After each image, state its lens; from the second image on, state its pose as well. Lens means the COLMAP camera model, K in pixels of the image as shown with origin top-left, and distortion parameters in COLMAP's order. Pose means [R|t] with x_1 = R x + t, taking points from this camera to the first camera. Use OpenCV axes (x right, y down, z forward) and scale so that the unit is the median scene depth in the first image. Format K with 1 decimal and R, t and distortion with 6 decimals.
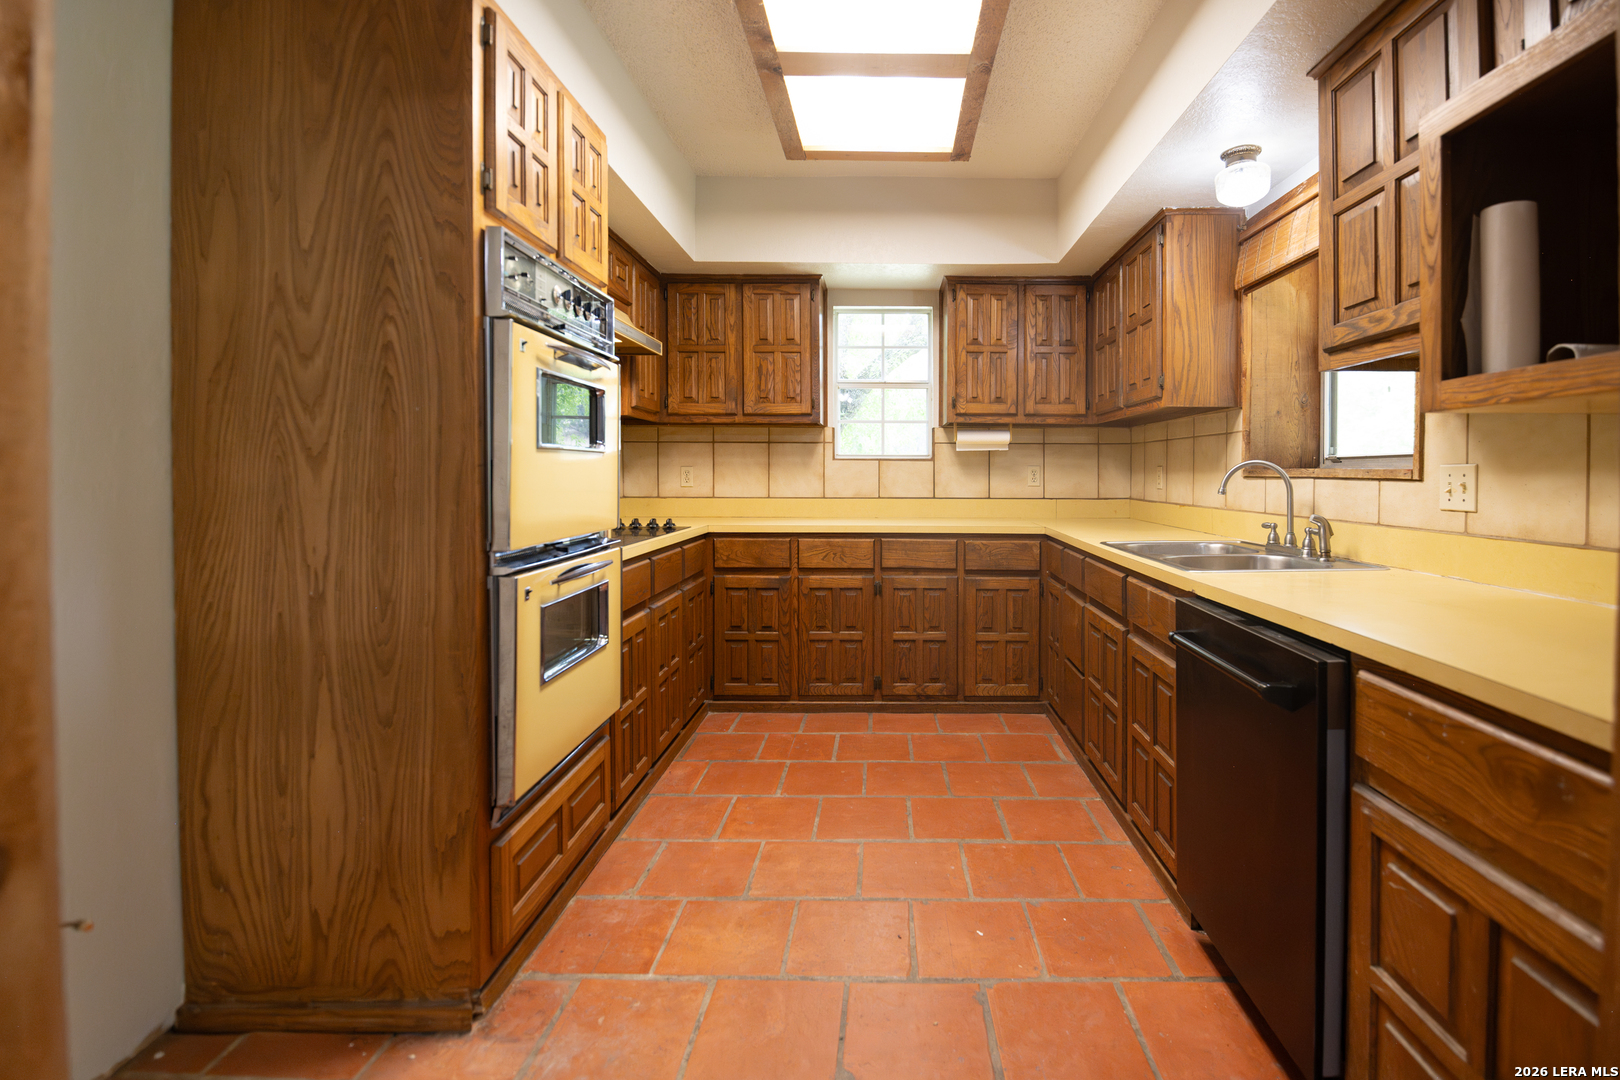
lens RADIAL K [[733.6, 0, 889.6], [0, 733.6, 486.7], [0, 0, 1]] dist [-0.000597, -0.000249]
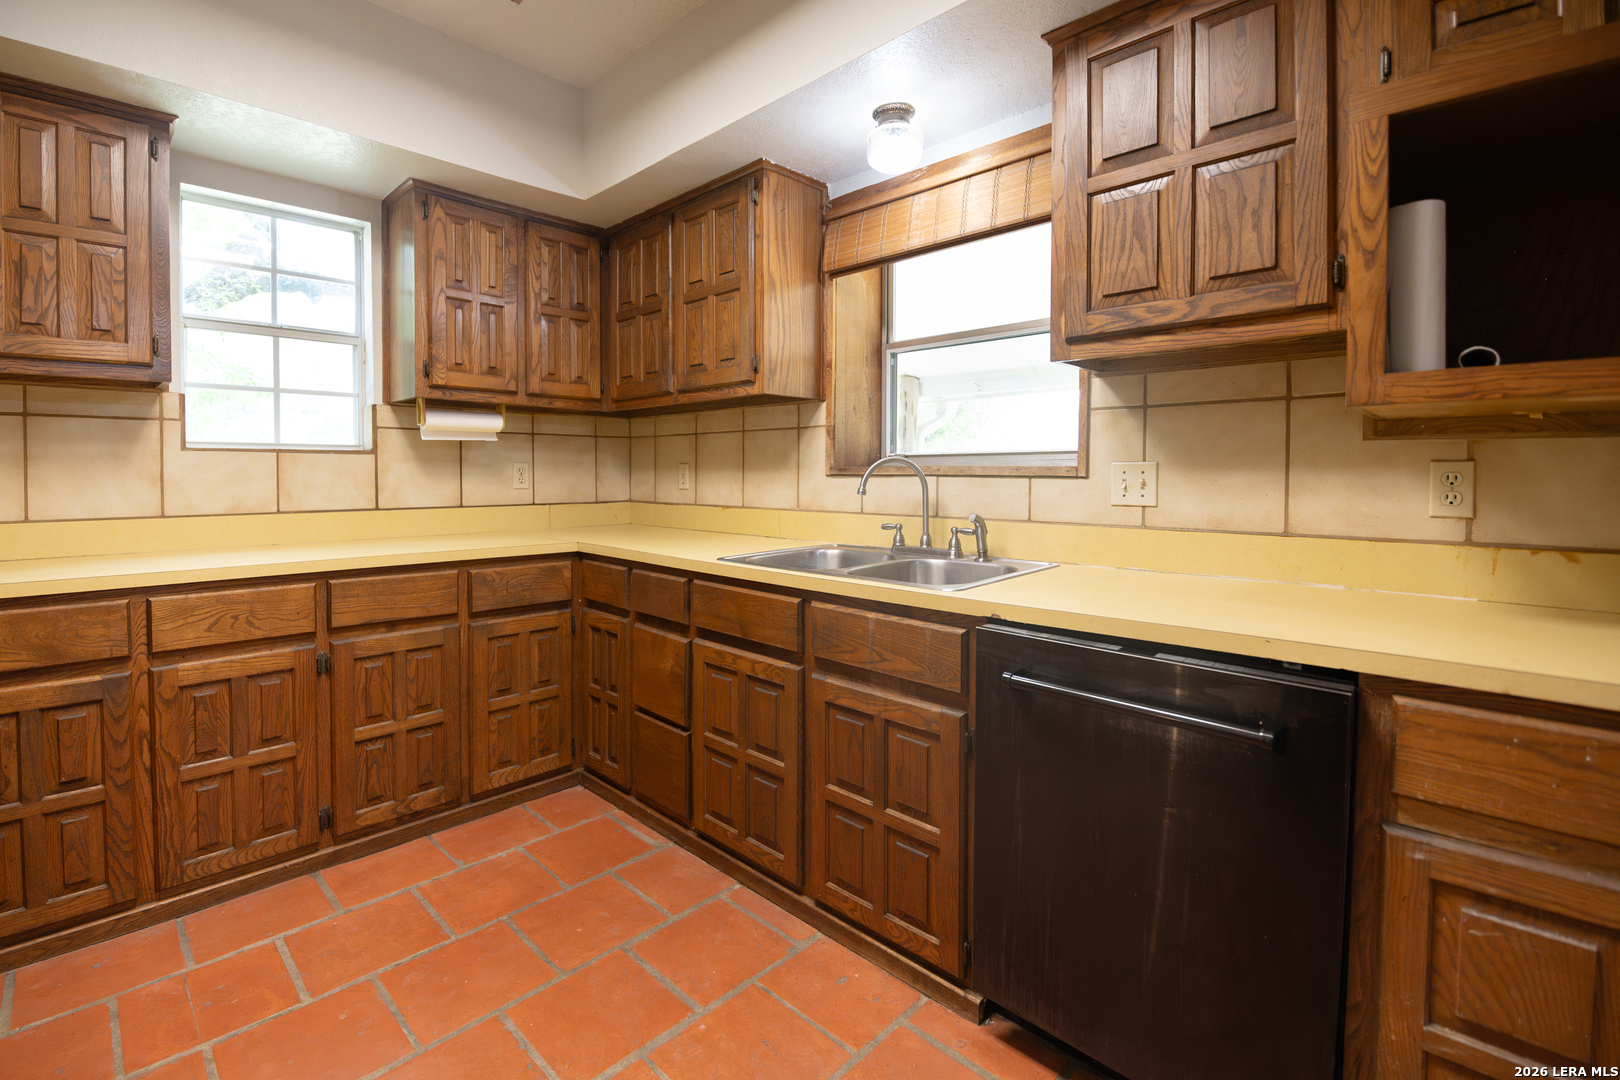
lens RADIAL K [[724.6, 0, 802.0], [0, 724.6, 489.0], [0, 0, 1]] dist [-0.000479, -0.009048]
pose [[0.707961, -0.019687, 0.705977, -0.154652], [0.016042, 0.999802, 0.011793, -0.005817], [-0.706069, 0.002976, 0.708137, 0.301718]]
